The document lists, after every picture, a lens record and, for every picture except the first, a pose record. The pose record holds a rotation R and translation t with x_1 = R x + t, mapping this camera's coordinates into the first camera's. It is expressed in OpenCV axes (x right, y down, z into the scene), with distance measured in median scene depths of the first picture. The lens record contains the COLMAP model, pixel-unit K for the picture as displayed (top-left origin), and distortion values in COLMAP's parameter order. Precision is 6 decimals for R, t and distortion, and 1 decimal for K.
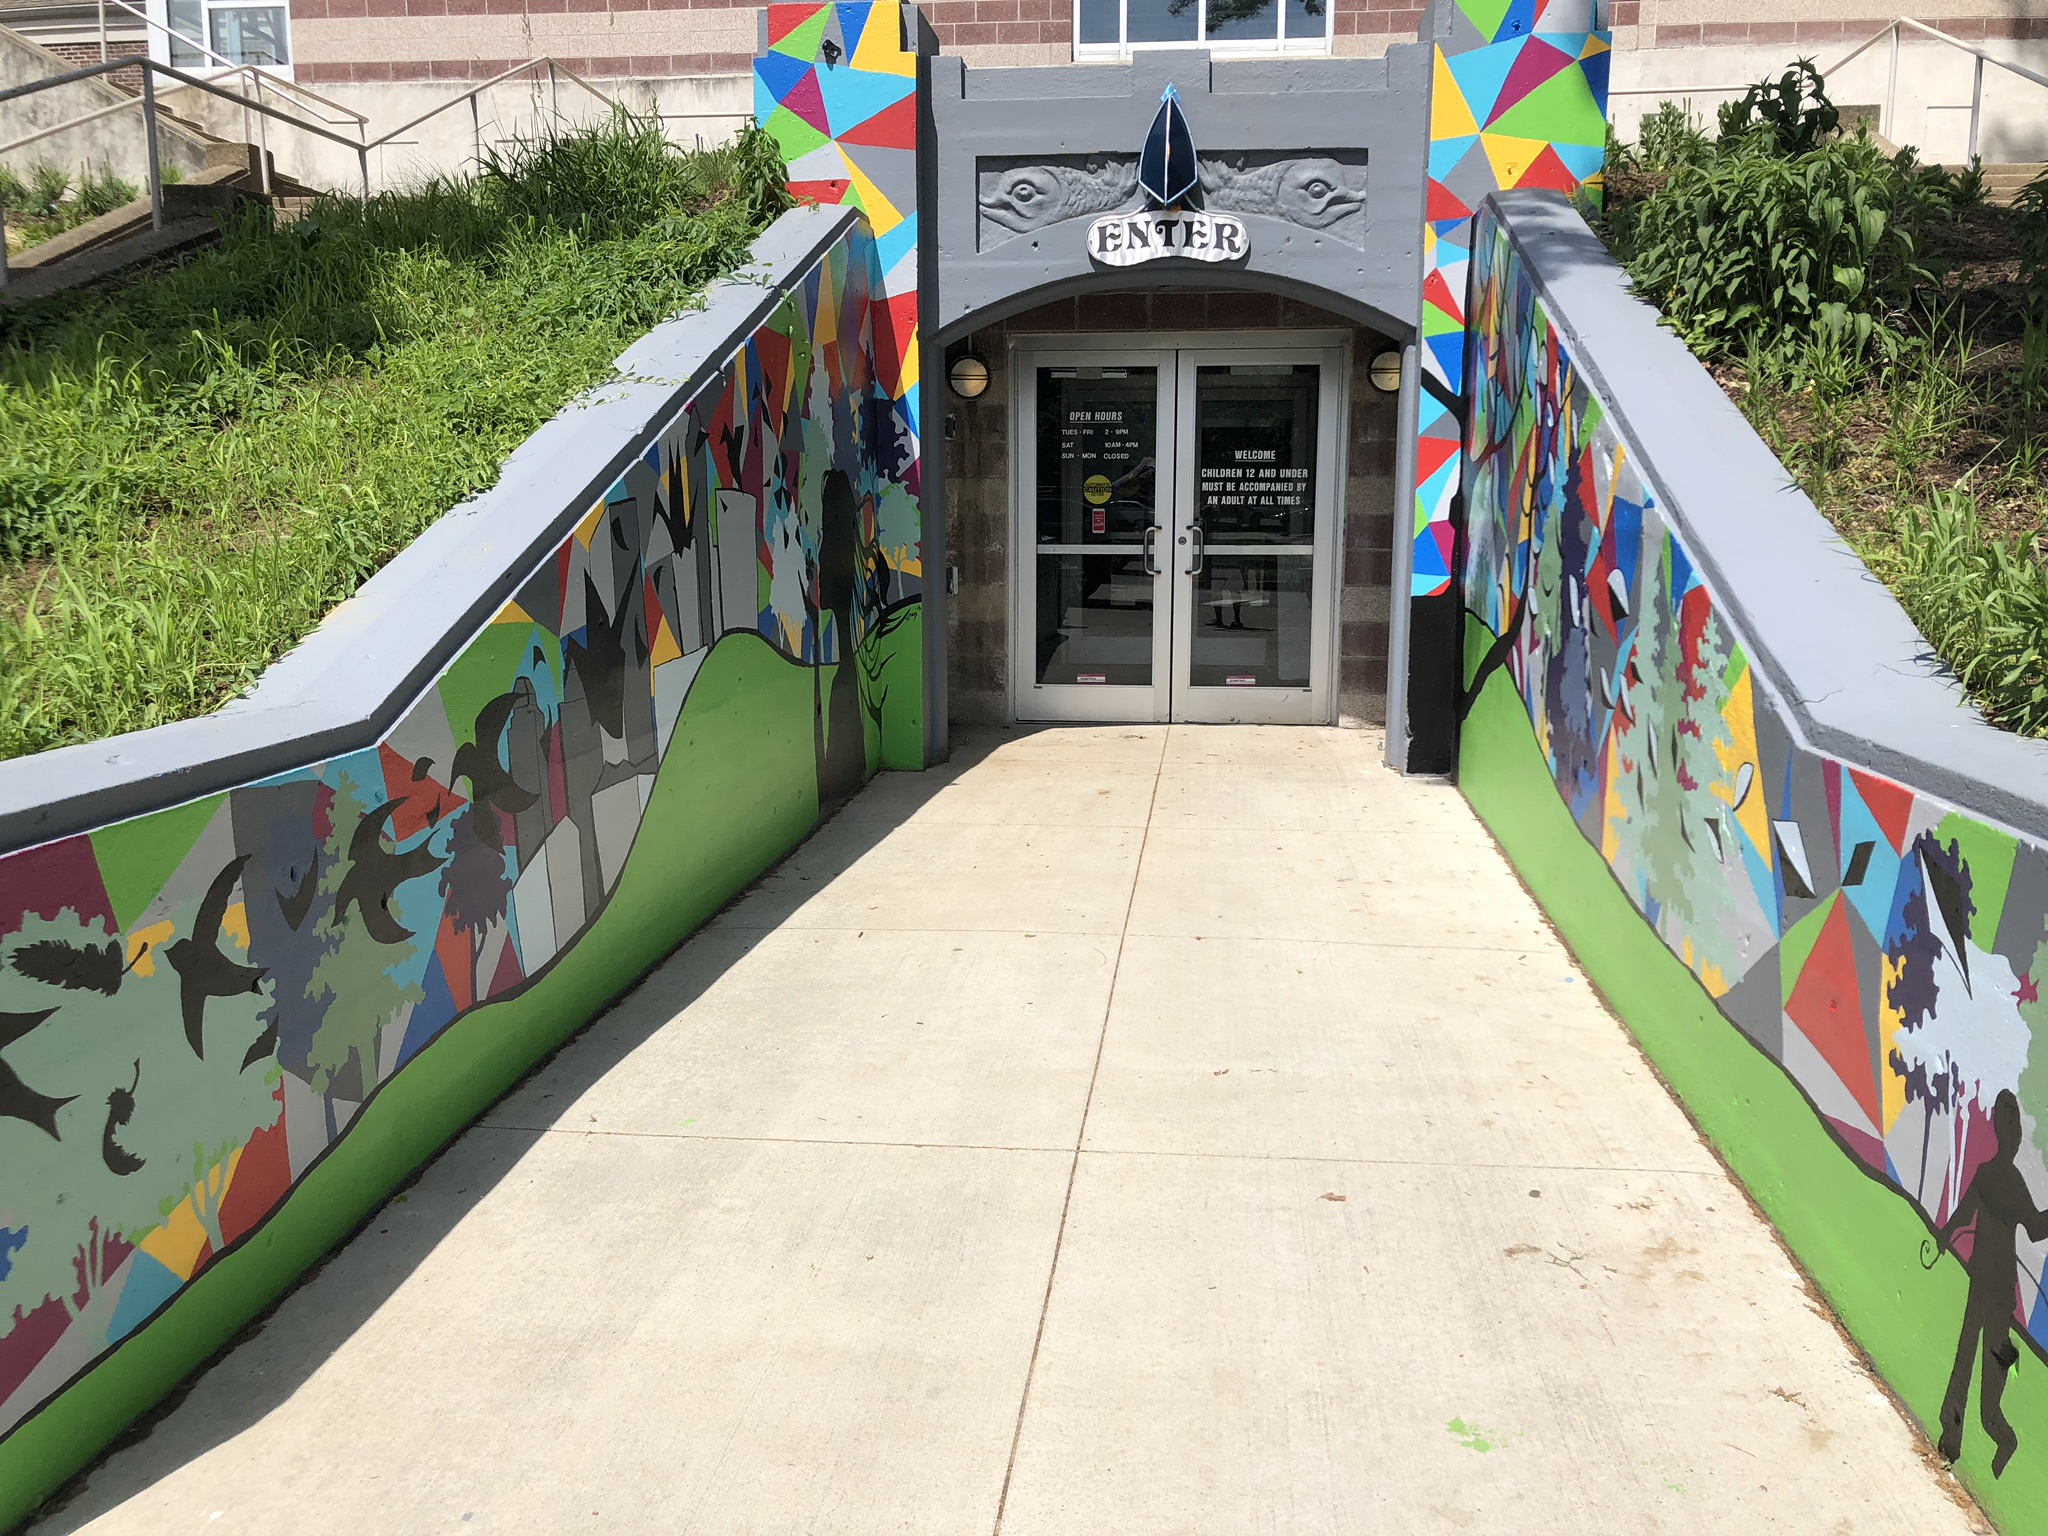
lens RADIAL K [[1665.1, 0, 1037.6], [0, 1665.1, 768.7], [0, 0, 1]] dist [0.014005, 0.001327]
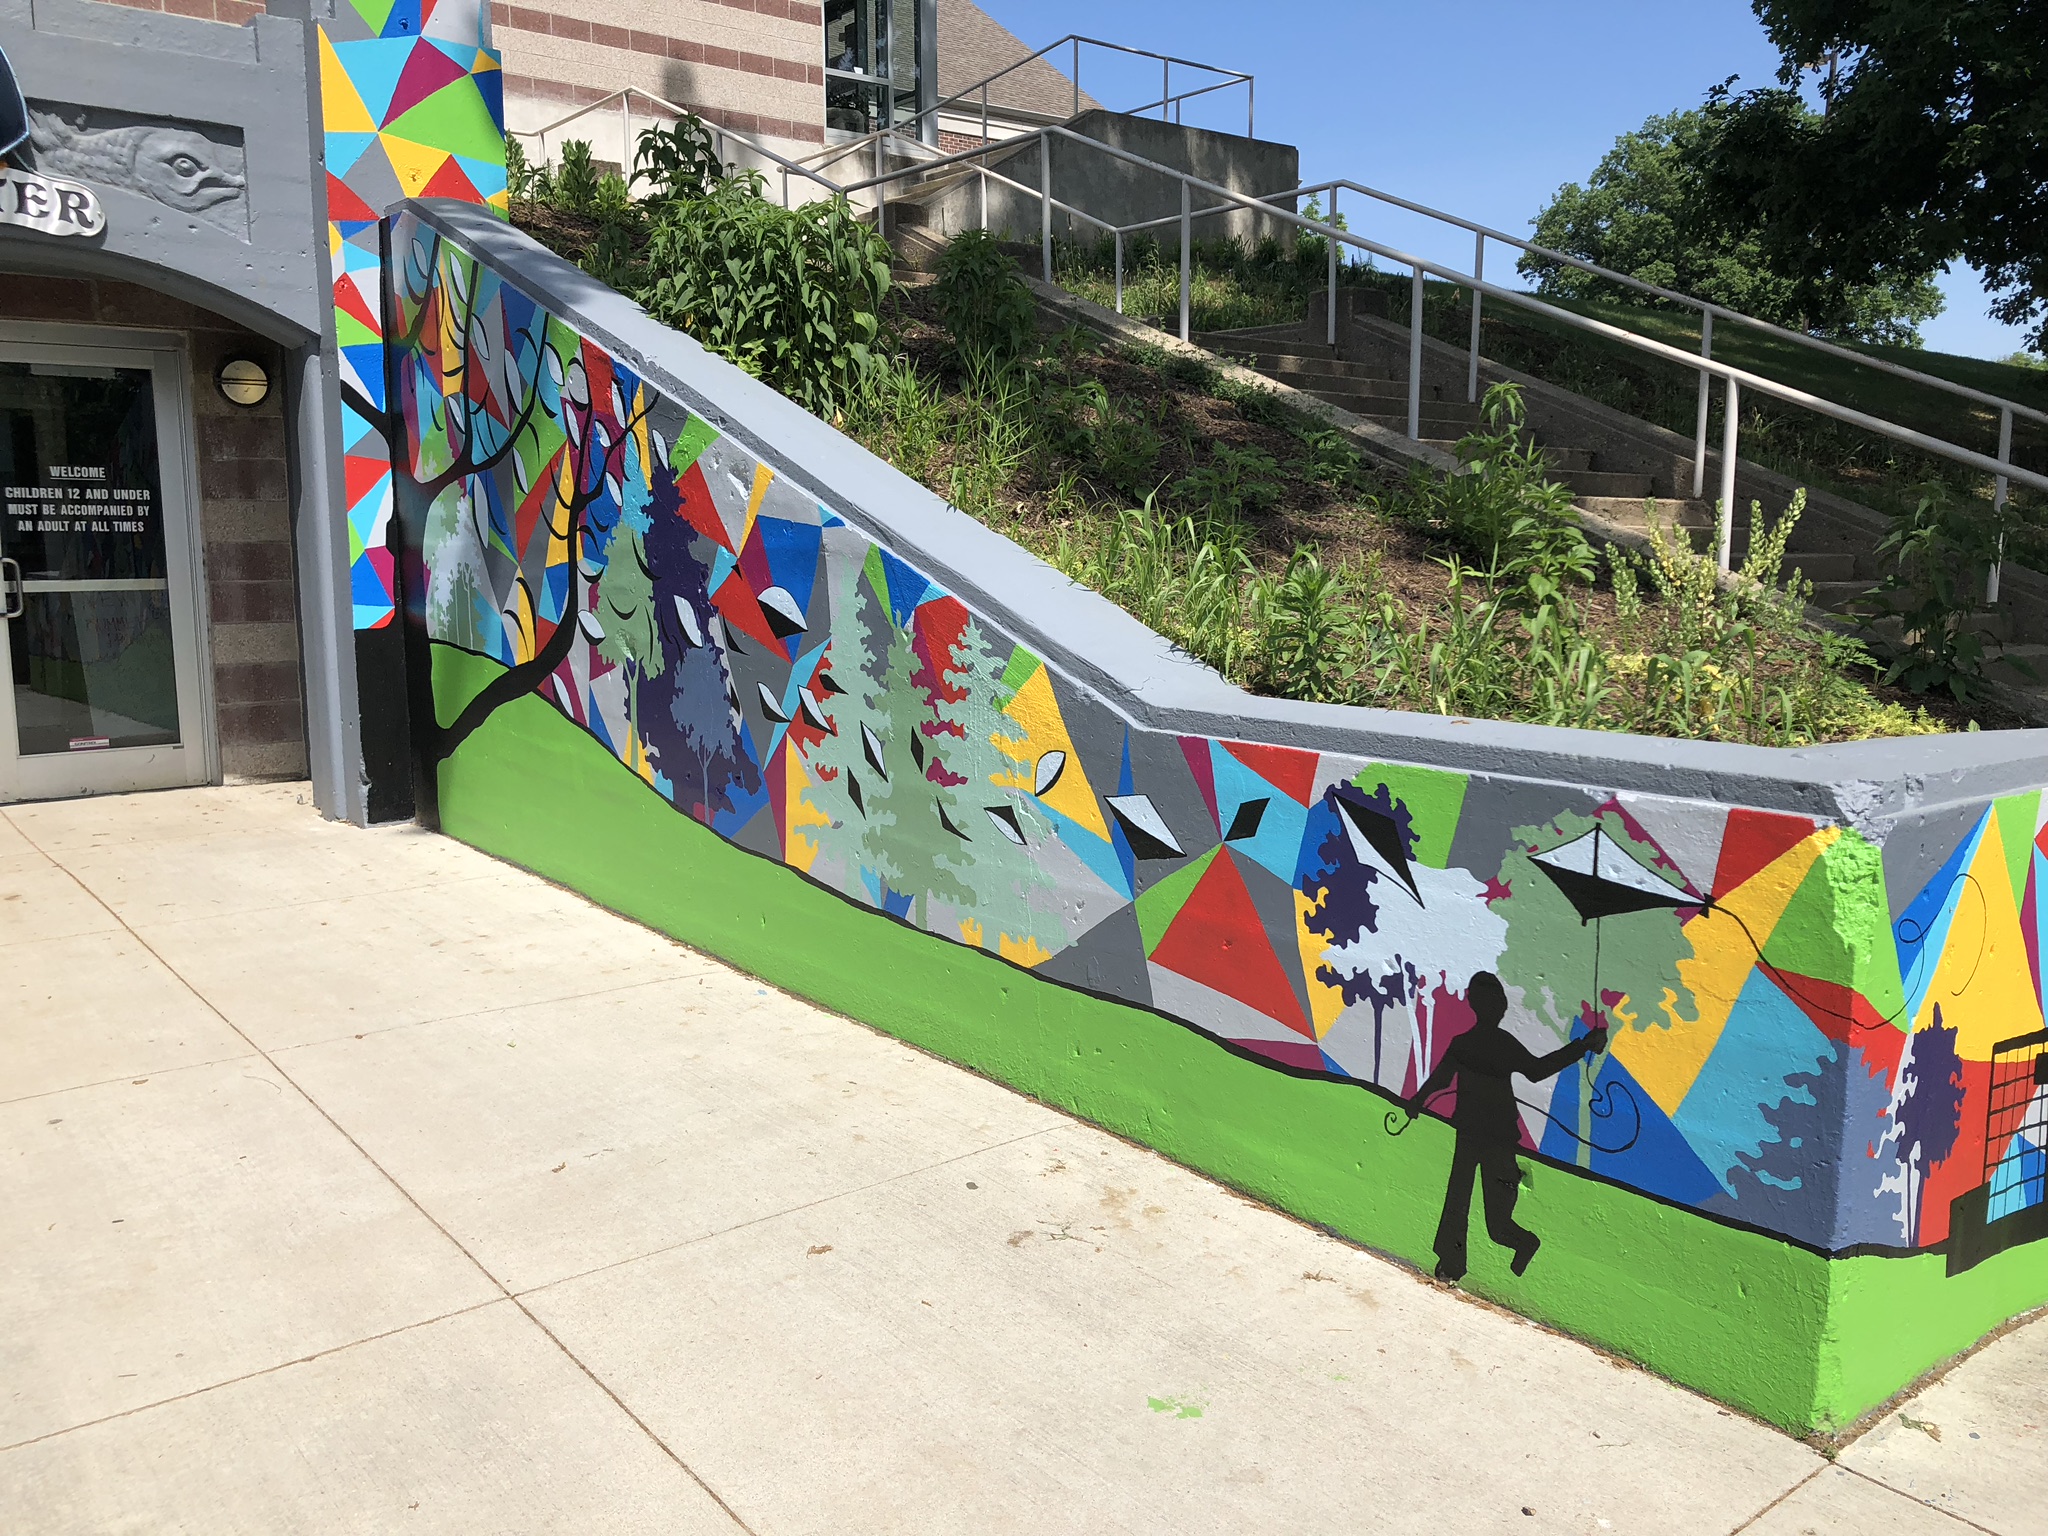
lens RADIAL K [[1677.5, 0, 1024.2], [0, 1677.5, 756.7], [0, 0, 1]] dist [0.026317, -0.013129]
pose [[0.714940, -0.102730, 0.691598, -0.199802], [0.120250, 0.992475, 0.023114, -0.015419], [-0.688767, 0.066640, 0.721913, 0.114627]]
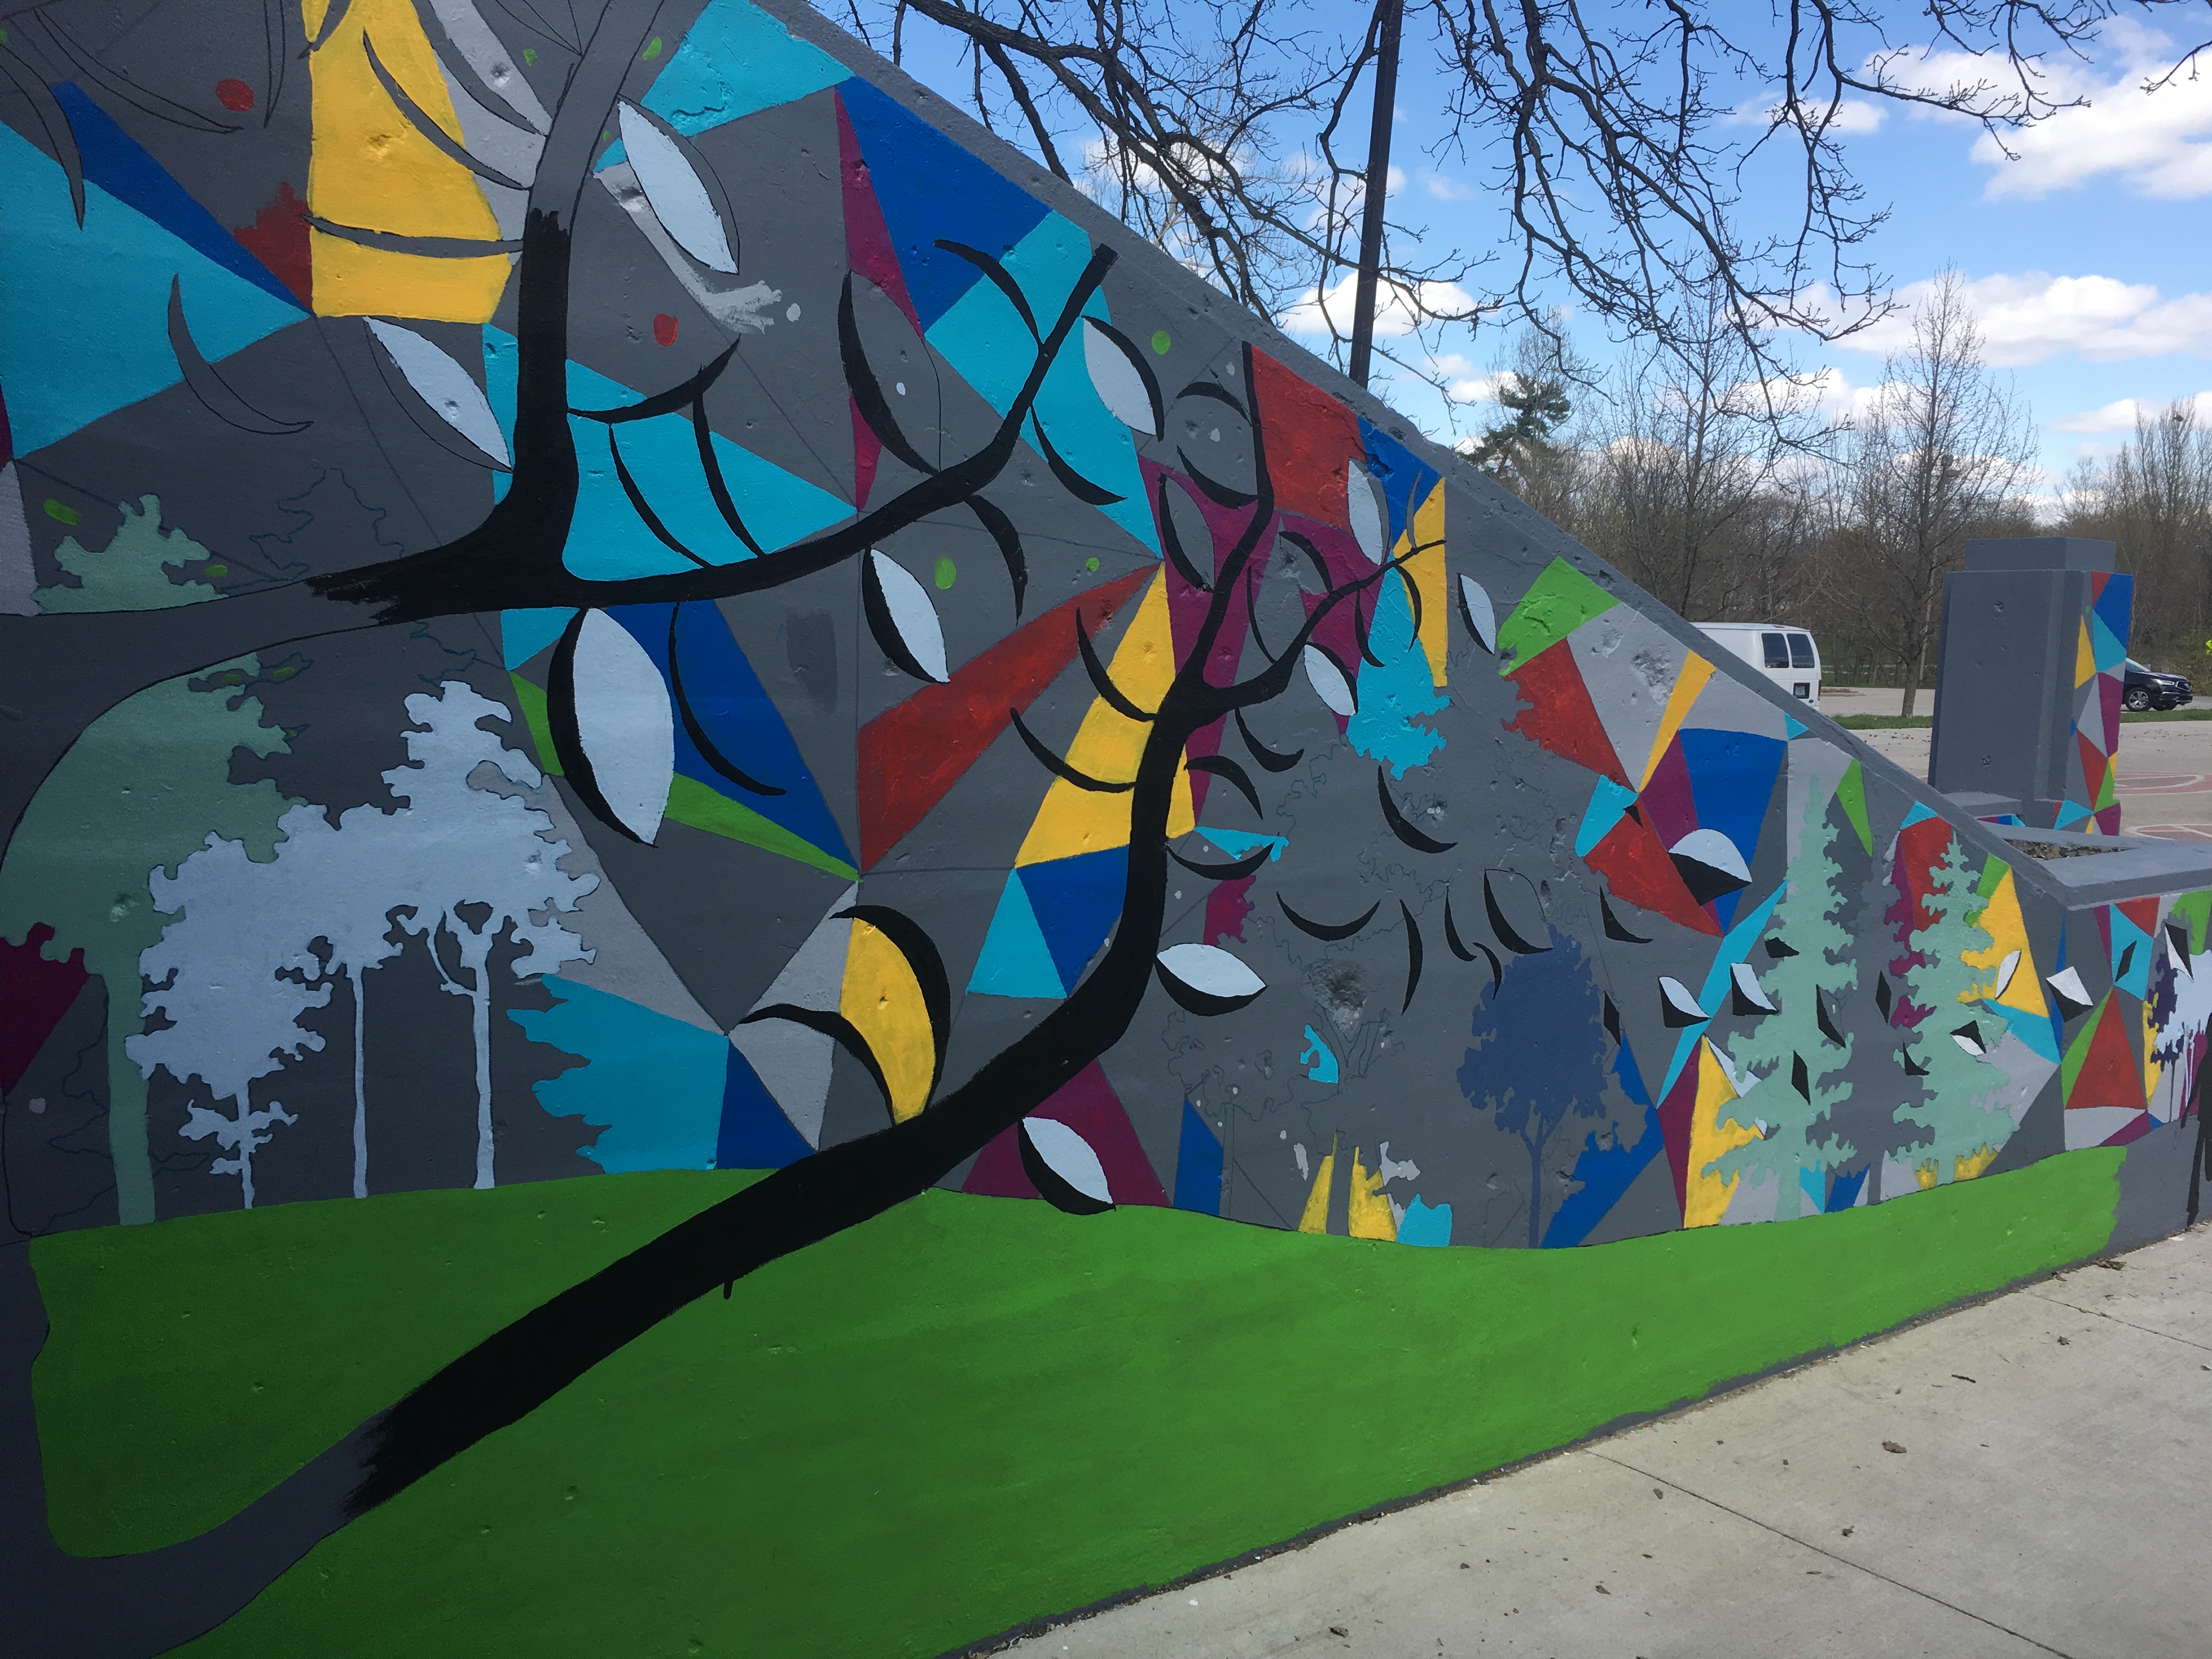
lens RADIAL K [[1871.8, 0, 1100.4], [0, 1871.8, 809.5], [0, 0, 1]] dist [0.101083, -0.132559]
pose [[-0.696077, -0.098764, 0.711141, -0.032559], [0.082651, 0.972885, 0.216015, -0.238493], [-0.713194, 0.209140, -0.669041, 1.270124]]
